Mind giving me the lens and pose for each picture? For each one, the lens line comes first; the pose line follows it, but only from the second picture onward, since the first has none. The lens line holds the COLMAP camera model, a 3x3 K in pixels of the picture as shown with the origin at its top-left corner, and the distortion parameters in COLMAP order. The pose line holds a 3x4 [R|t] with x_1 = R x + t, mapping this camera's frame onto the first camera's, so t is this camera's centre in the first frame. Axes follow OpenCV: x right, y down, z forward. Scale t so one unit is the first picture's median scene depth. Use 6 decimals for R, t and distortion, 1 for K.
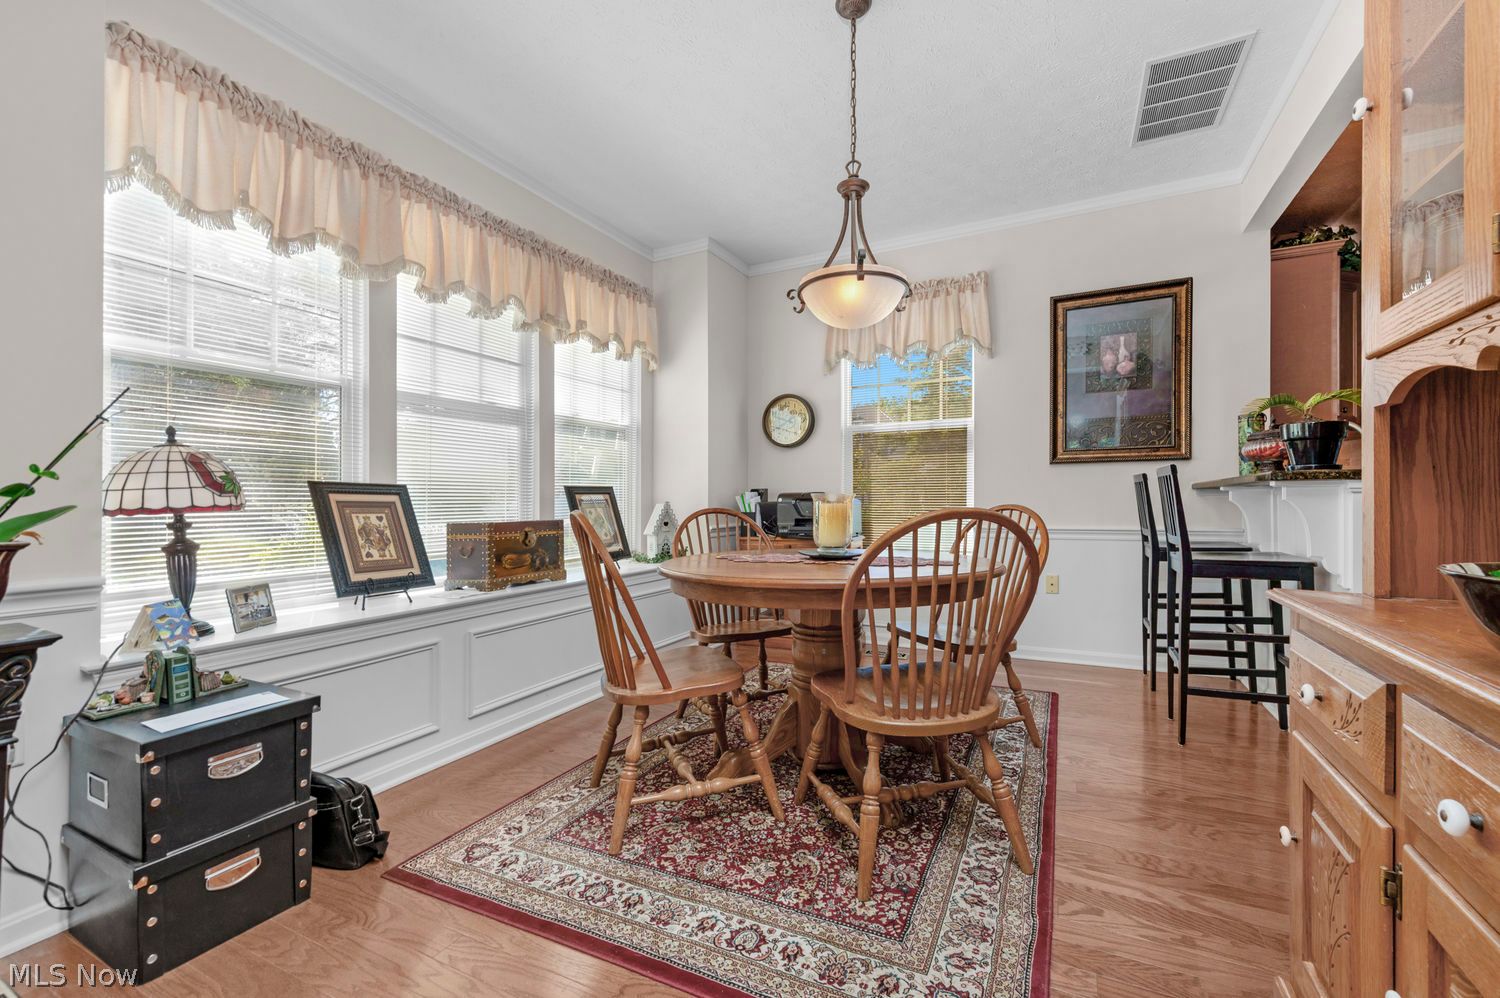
lens RADIAL K [[588.7, 0, 756.9], [0, 588.7, 504.9], [0, 0, 1]] dist [0.010797, -0.001150]
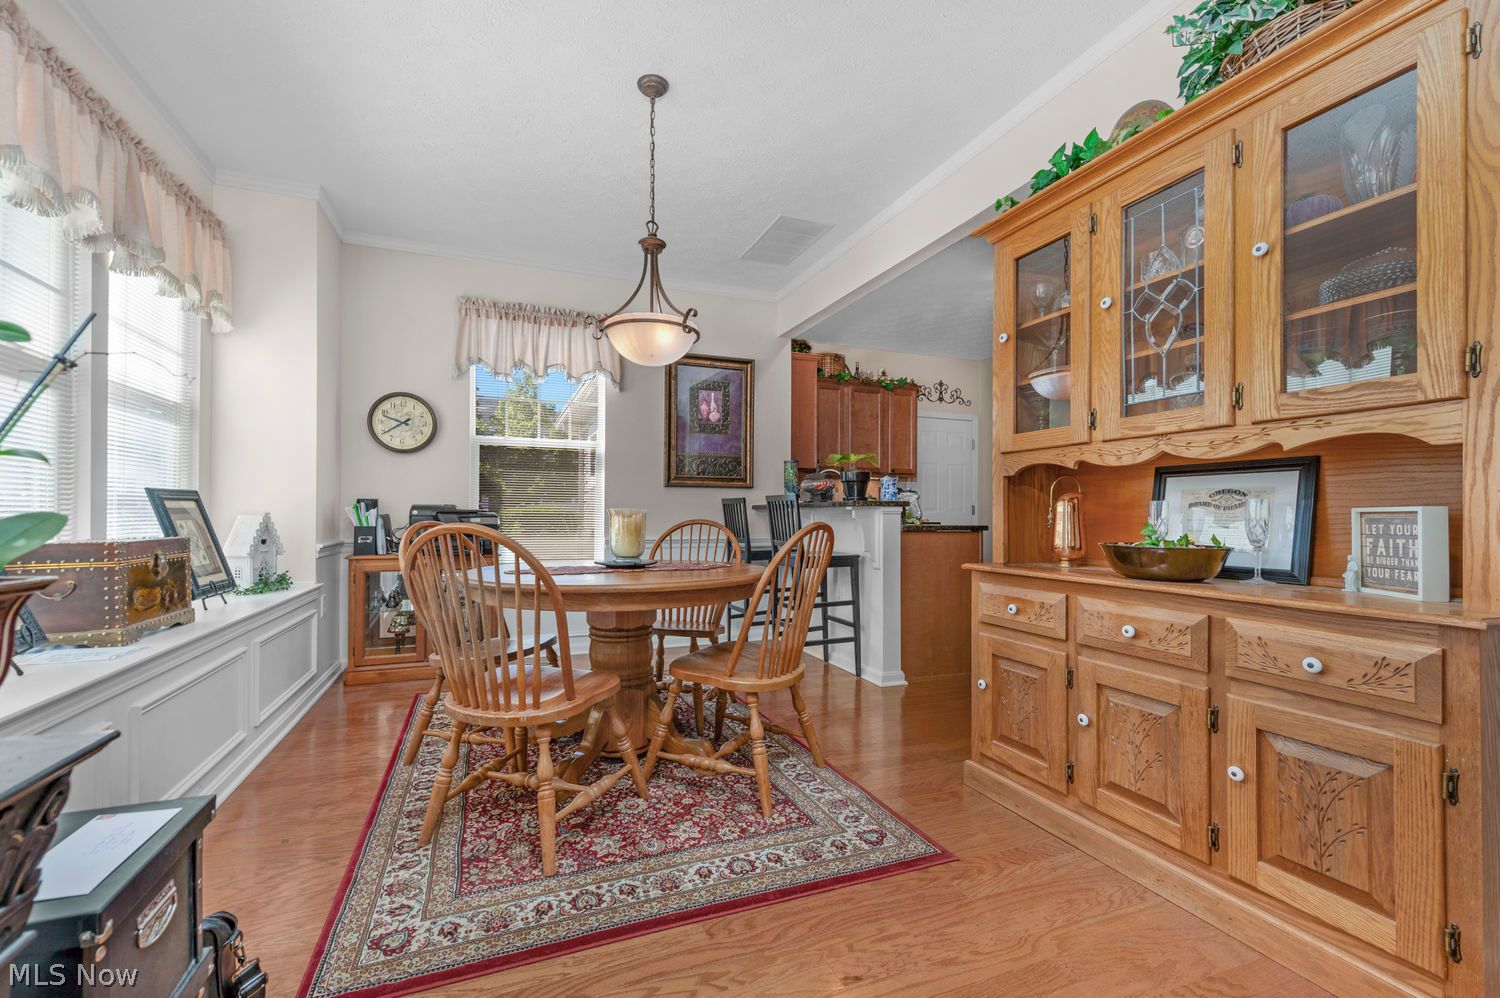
lens RADIAL K [[588.7, 0, 723.6], [0, 588.7, 515.2], [0, 0, 1]] dist [0.010797, -0.001150]
pose [[0.722164, 0.012991, 0.691599, -0.526482], [-0.007188, 0.999911, -0.011277, 0.004694], [-0.691684, 0.003173, 0.722193, 0.071128]]
